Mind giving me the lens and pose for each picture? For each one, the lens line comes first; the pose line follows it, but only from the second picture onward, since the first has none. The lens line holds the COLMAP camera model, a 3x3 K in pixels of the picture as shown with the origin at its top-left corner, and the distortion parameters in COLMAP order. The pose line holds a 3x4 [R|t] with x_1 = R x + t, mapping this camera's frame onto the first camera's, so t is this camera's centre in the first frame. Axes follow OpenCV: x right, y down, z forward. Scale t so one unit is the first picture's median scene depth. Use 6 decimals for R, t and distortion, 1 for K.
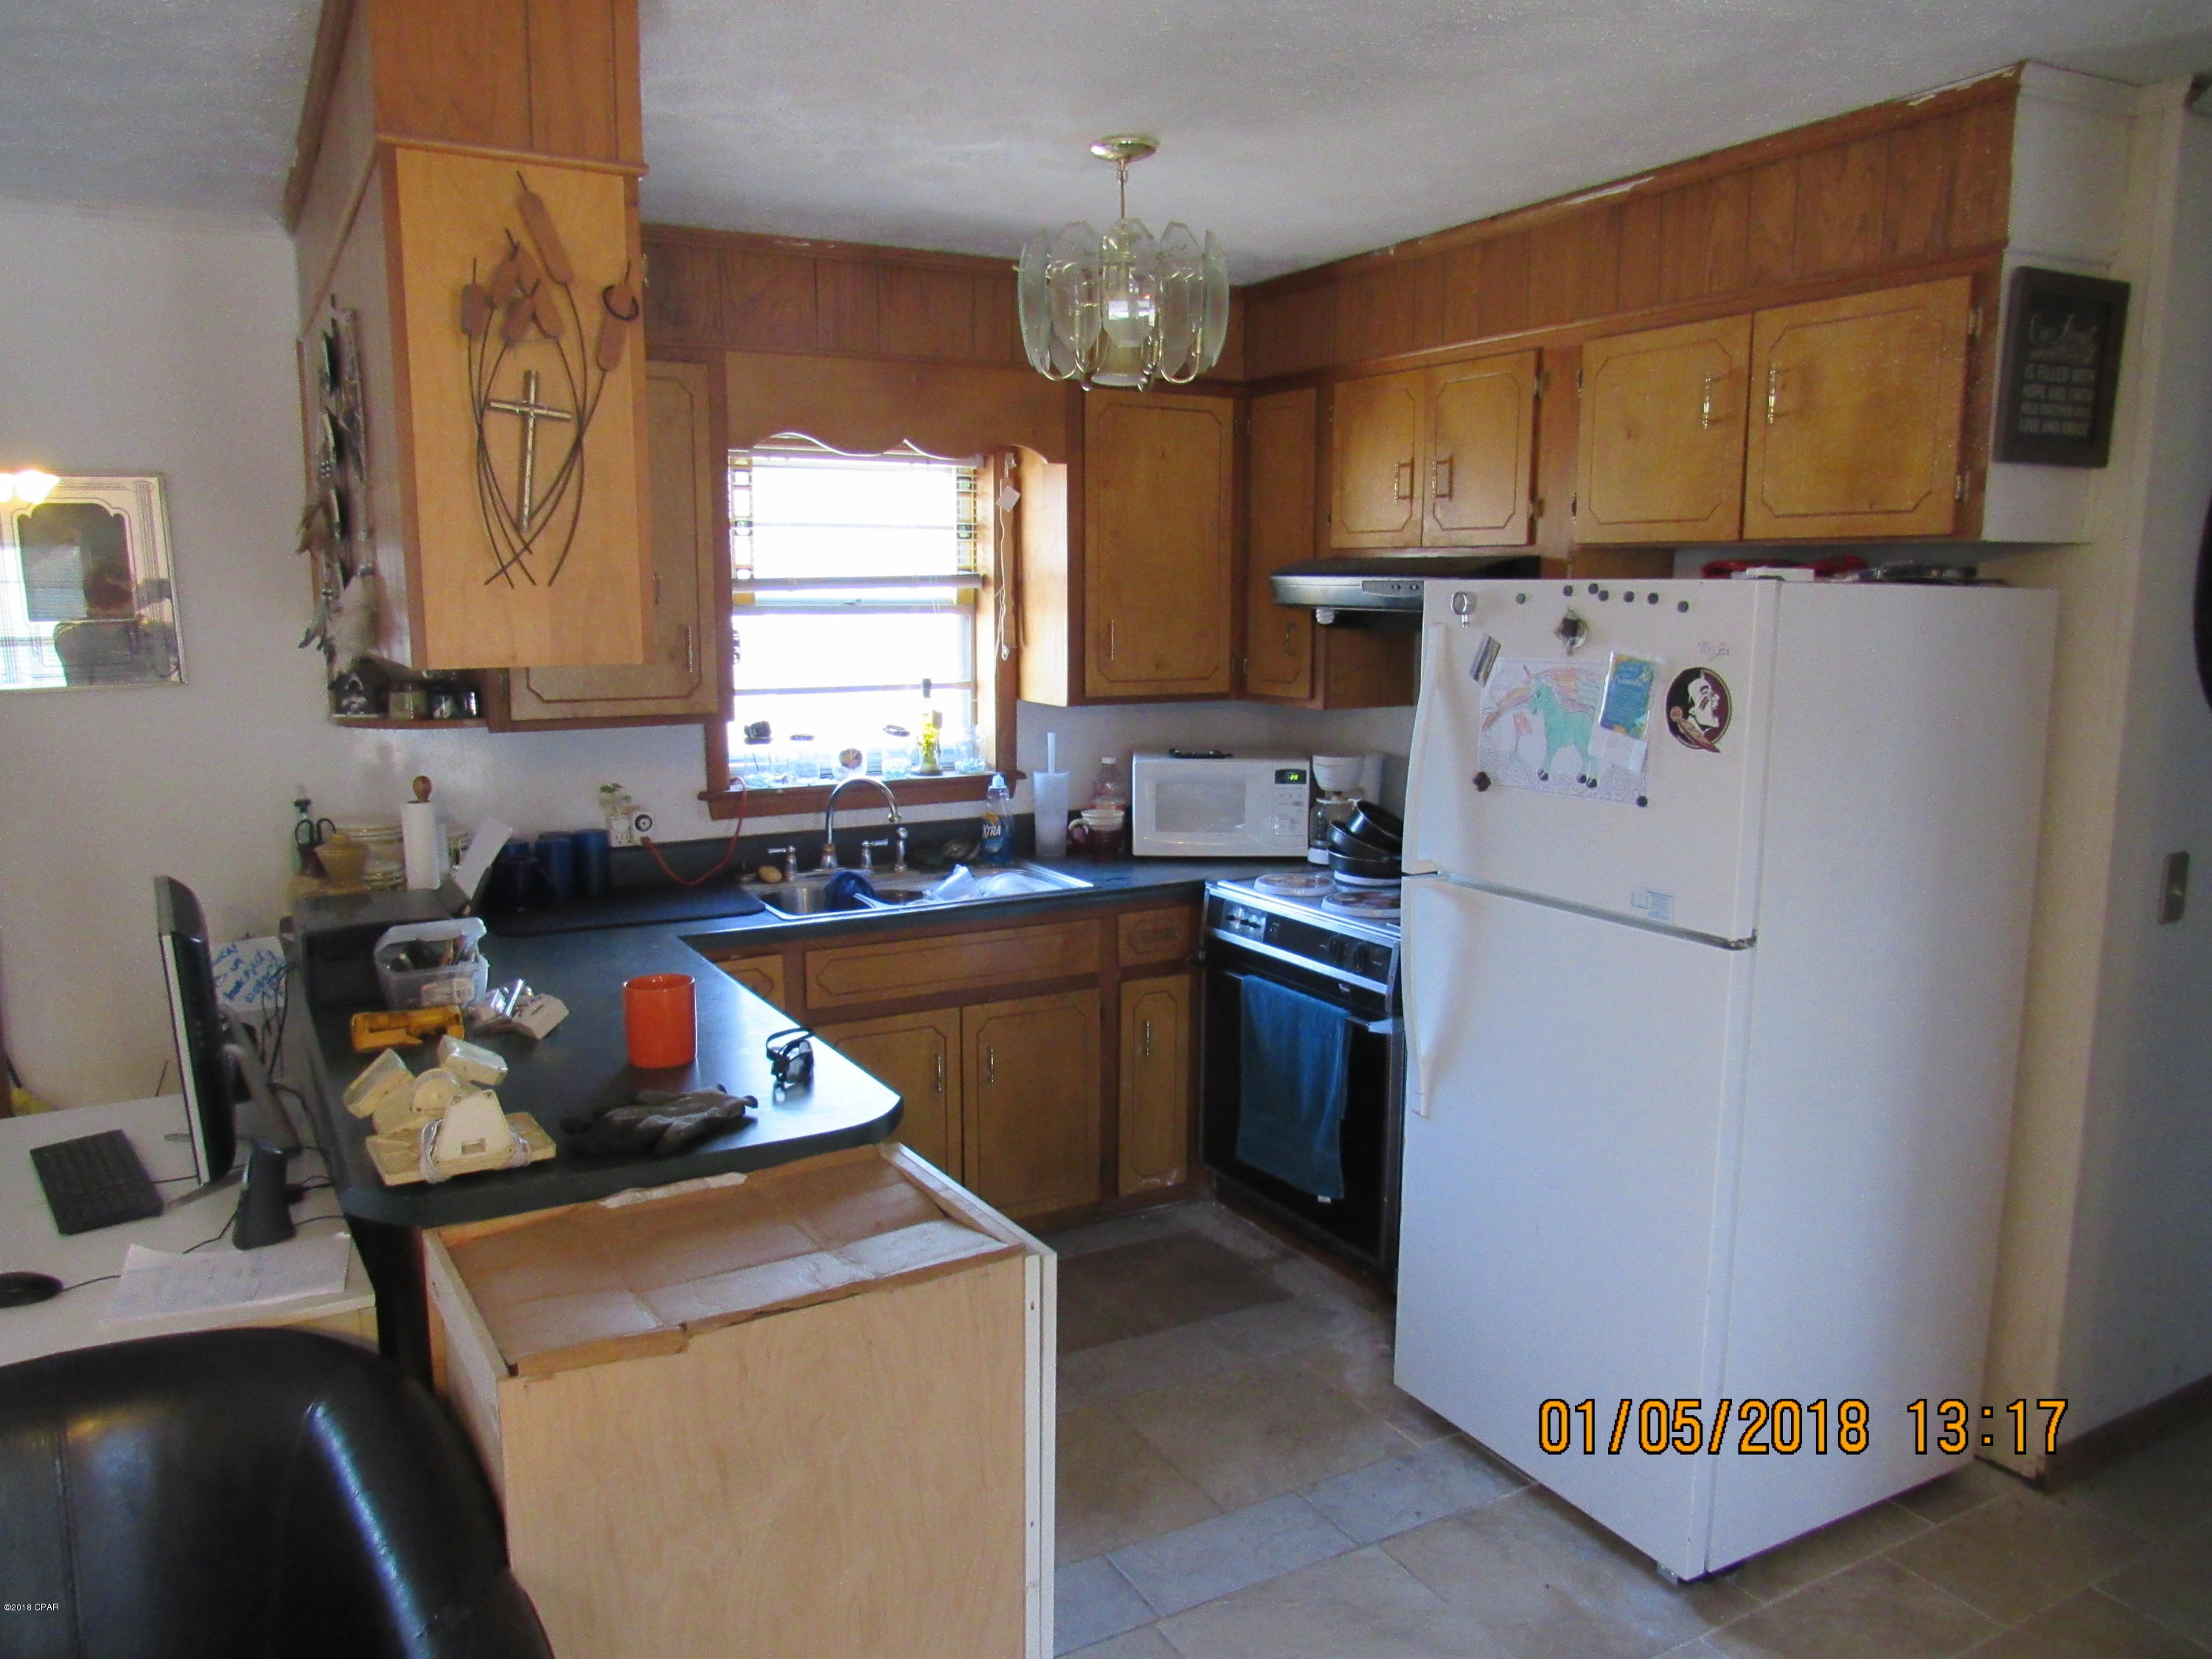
lens RADIAL K [[1535.1, 0, 1106.0], [0, 1535.1, 829.5], [0, 0, 1]] dist [-0.053626, -0.000617]
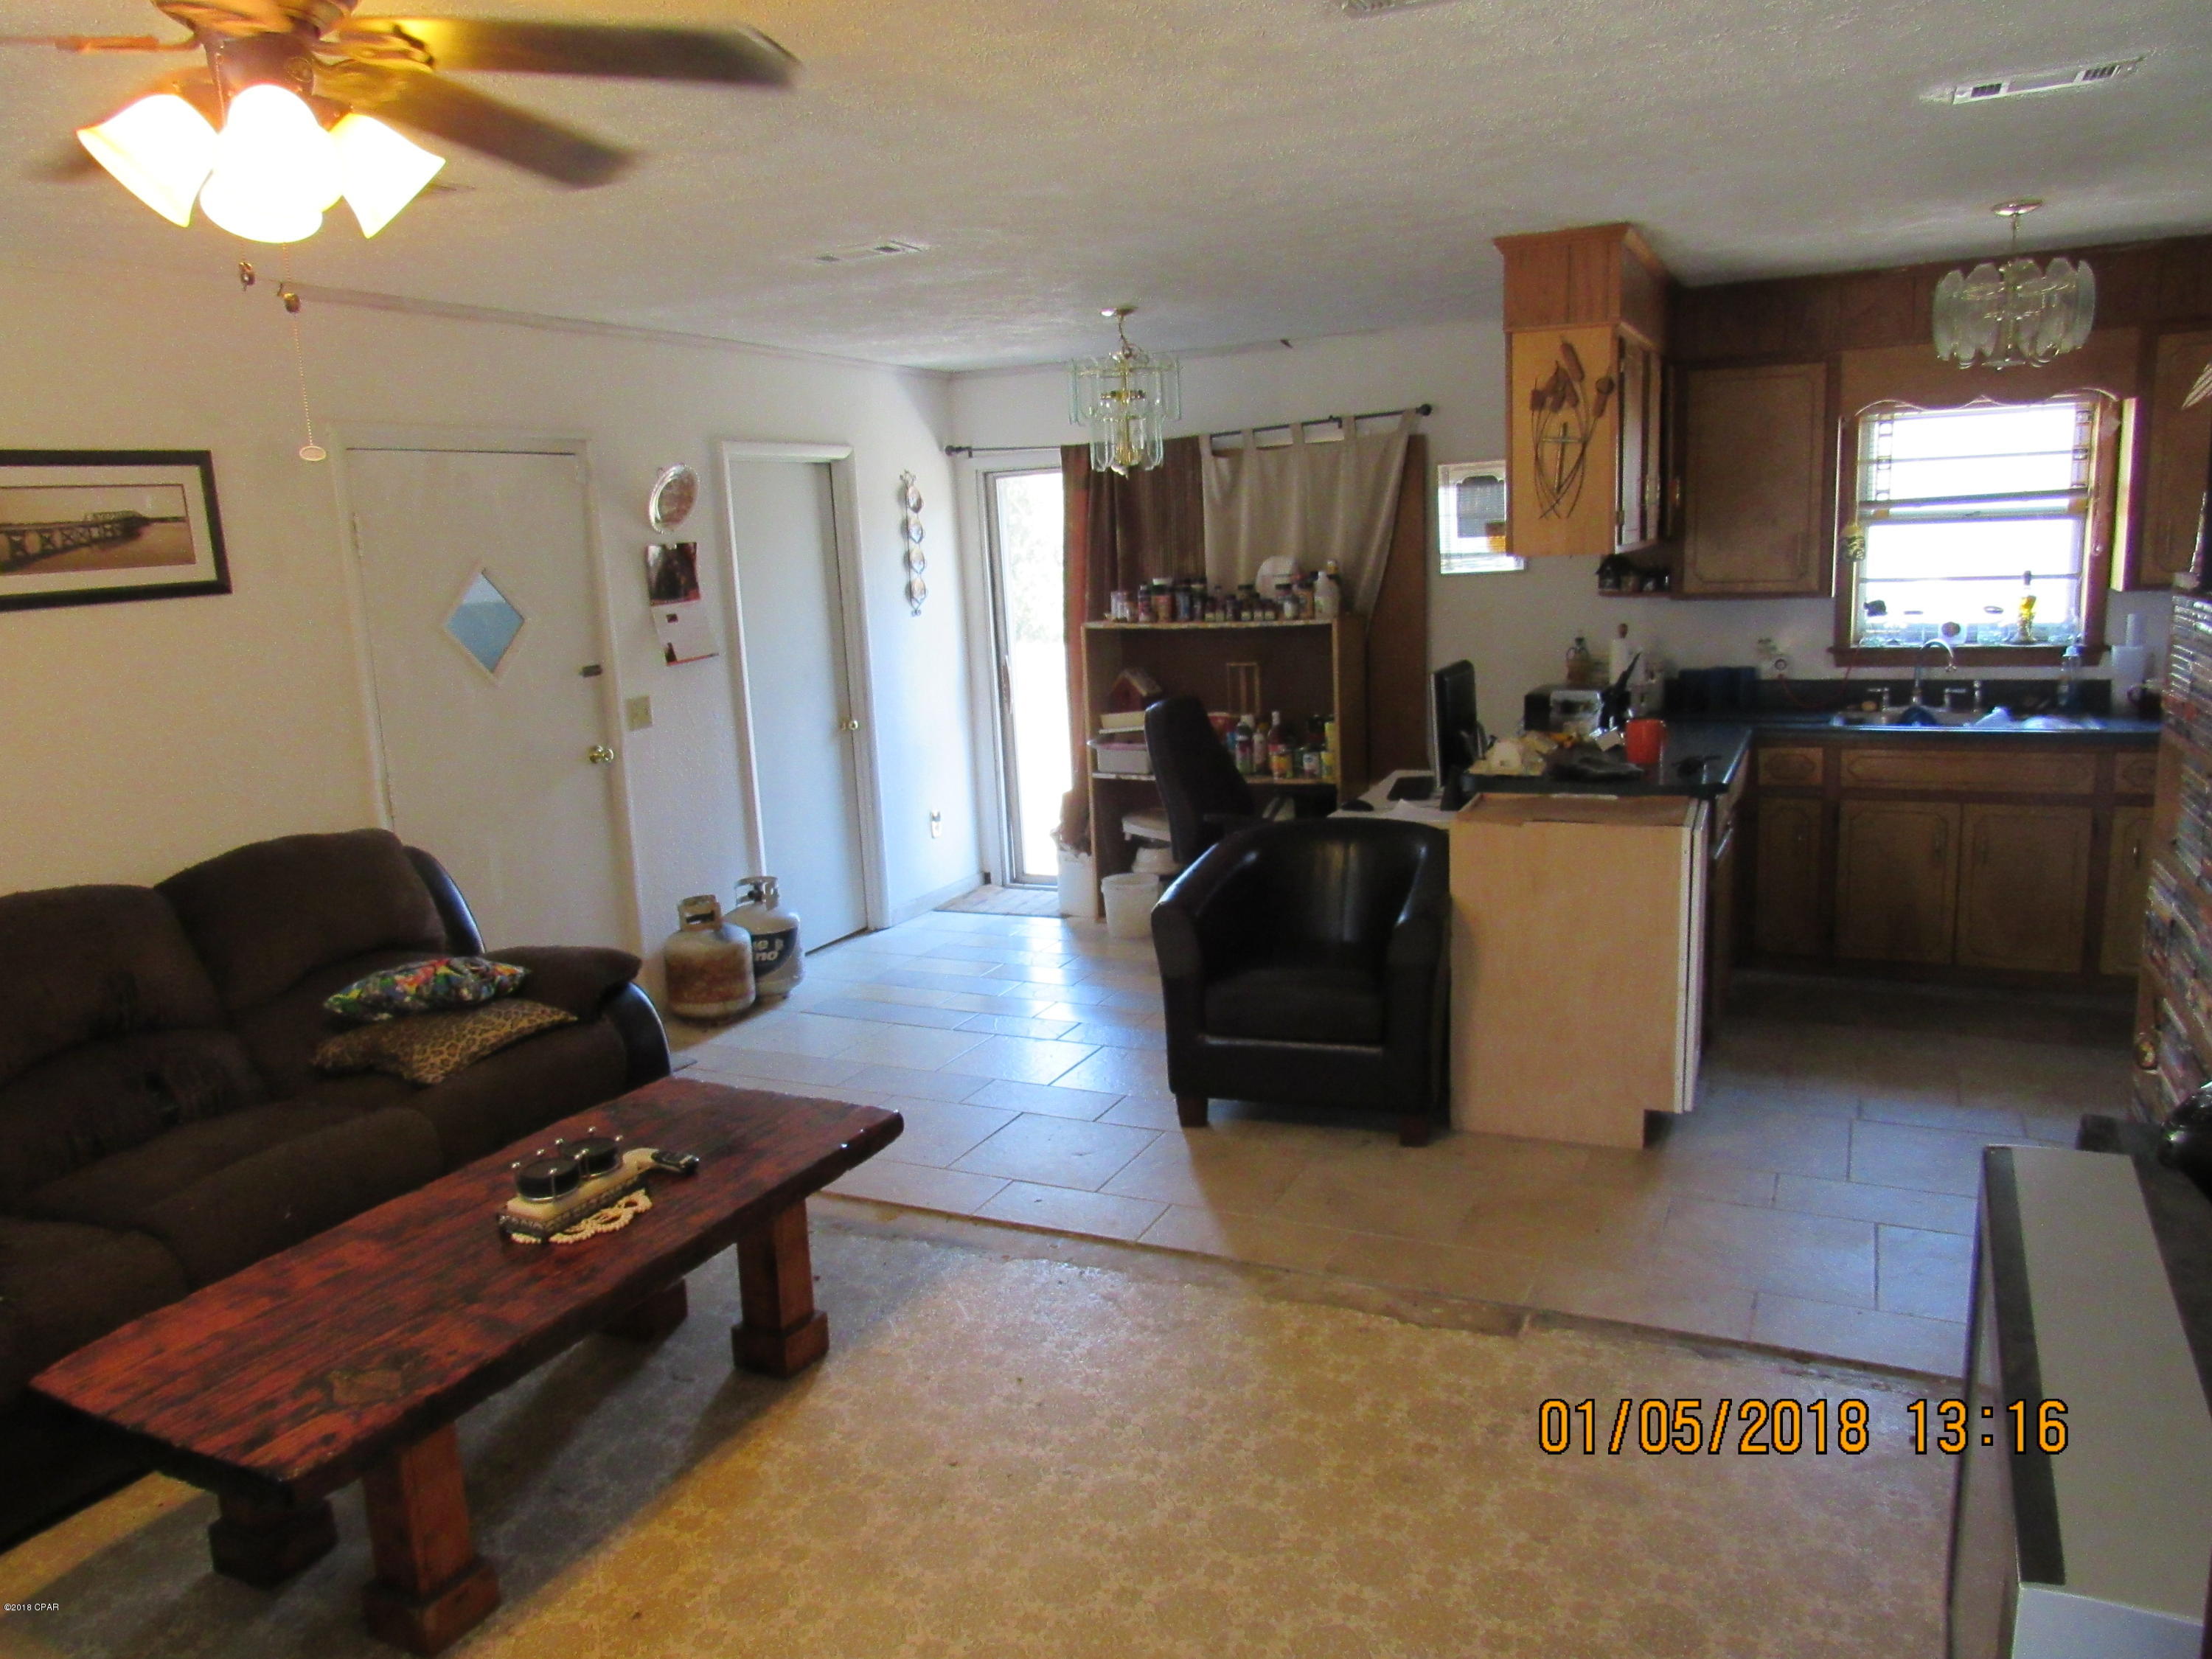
lens RADIAL K [[1601.6, 0, 1106.0], [0, 1601.6, 829.5], [0, 0, 1]] dist [0.003859, 0.006350]
pose [[0.554598, 0.127464, -0.822298, 0.644350], [-0.090256, 0.991583, 0.092832, 0.069476], [0.827209, 0.022733, 0.561434, -0.445513]]
